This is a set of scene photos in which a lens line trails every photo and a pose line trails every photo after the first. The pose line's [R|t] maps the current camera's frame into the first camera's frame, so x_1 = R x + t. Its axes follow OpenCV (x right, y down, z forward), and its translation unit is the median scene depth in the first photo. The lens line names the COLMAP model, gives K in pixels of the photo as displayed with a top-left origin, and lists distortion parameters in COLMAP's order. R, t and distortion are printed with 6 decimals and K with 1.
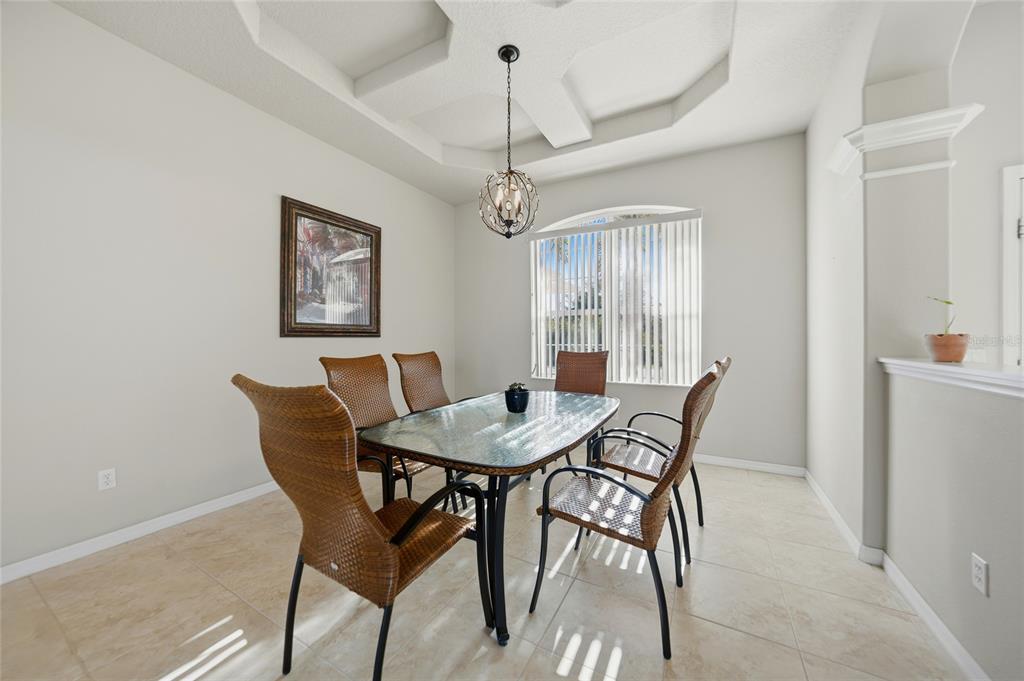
lens RADIAL K [[360.9, 0, 511.8], [0, 360.9, 336.8], [0, 0, 1]] dist [-0.024856, 0.004891]
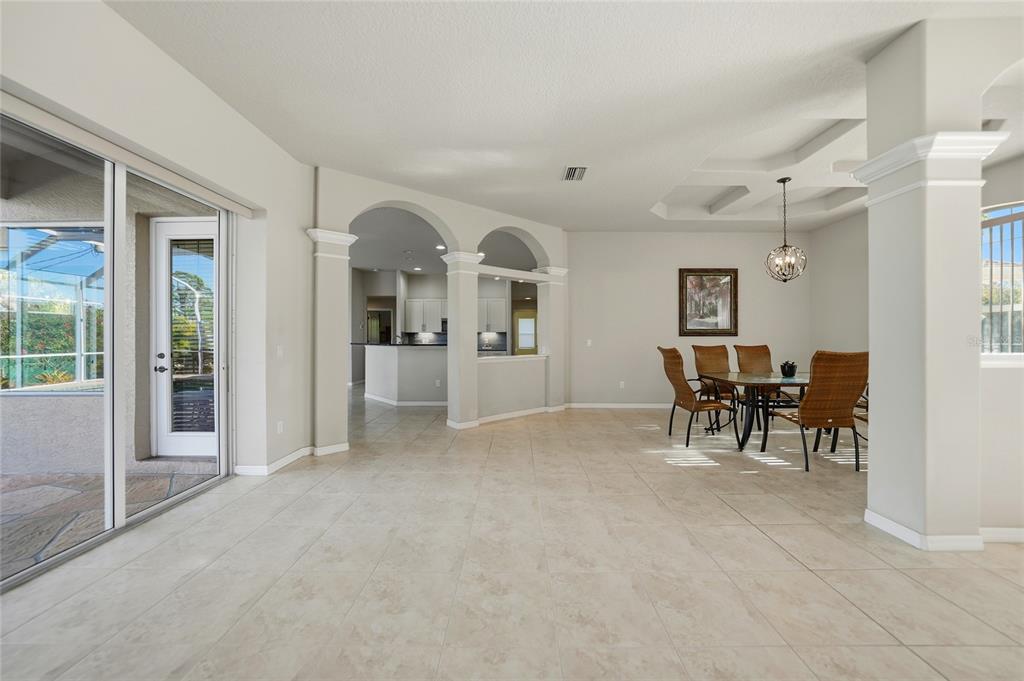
lens RADIAL K [[360.9, 0, 513.2], [0, 360.9, 337.8], [0, 0, 1]] dist [-0.024856, 0.004891]
pose [[0.482678, 0.002283, -0.875795, 0.697924], [0.004042, 0.999980, 0.004834, -0.003627], [0.875789, -0.005873, 0.482659, -0.836044]]
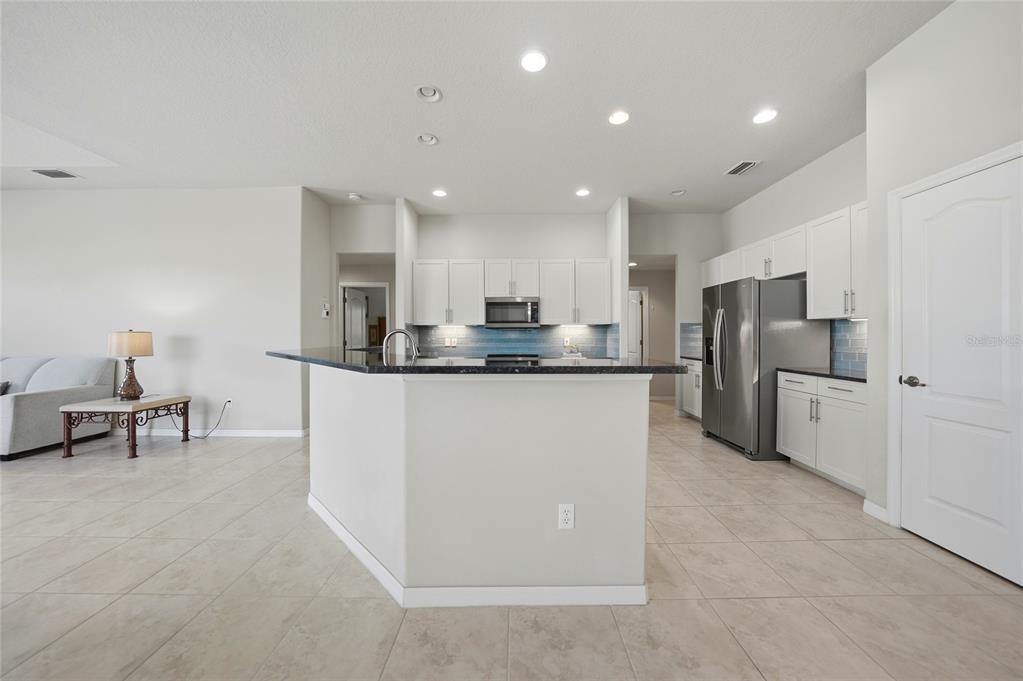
lens RADIAL K [[360.5, 0, 511.1], [0, 360.5, 337.7], [0, 0, 1]] dist [-0.024856, 0.004891]
pose [[0.484486, 0.008253, -0.874760, -0.934111], [0.004354, 0.999920, 0.011845, 0.001208], [0.874788, -0.009548, 0.484412, -0.530273]]
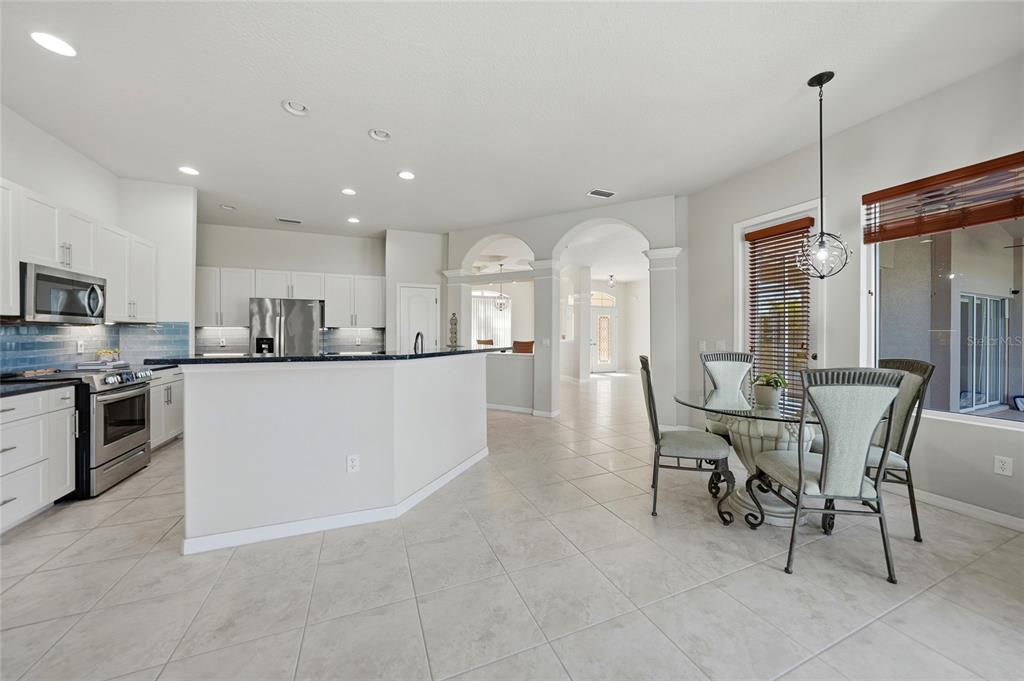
lens RADIAL K [[360.9, 0, 510.2], [0, 360.9, 337.1], [0, 0, 1]] dist [-0.024856, 0.004891]
pose [[0.621570, -0.001675, 0.783357, -2.384832], [-0.004208, 0.999976, 0.005477, 0.001299], [-0.783348, -0.006700, 0.621548, -1.234793]]
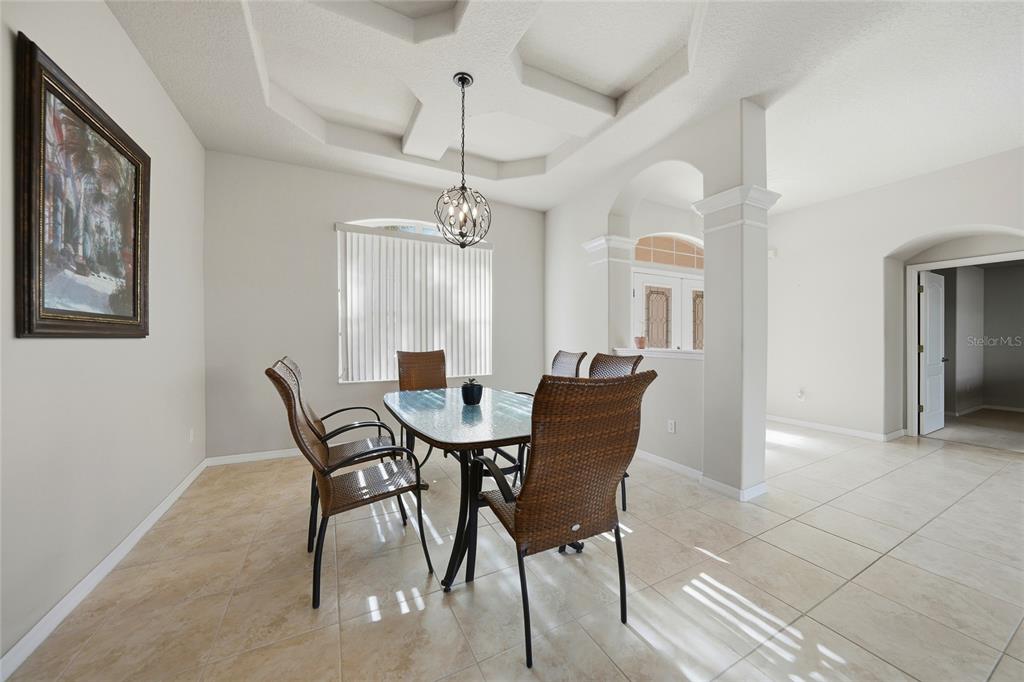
lens RADIAL K [[360.9, 0, 512.1], [0, 360.9, 338.5], [0, 0, 1]] dist [-0.024856, 0.004891]
pose [[0.549933, -0.000898, 0.835208, -0.646003], [0.000484, 1.000000, 0.000756, 0.002189], [-0.835208, -0.000012, 0.549934, 0.205244]]
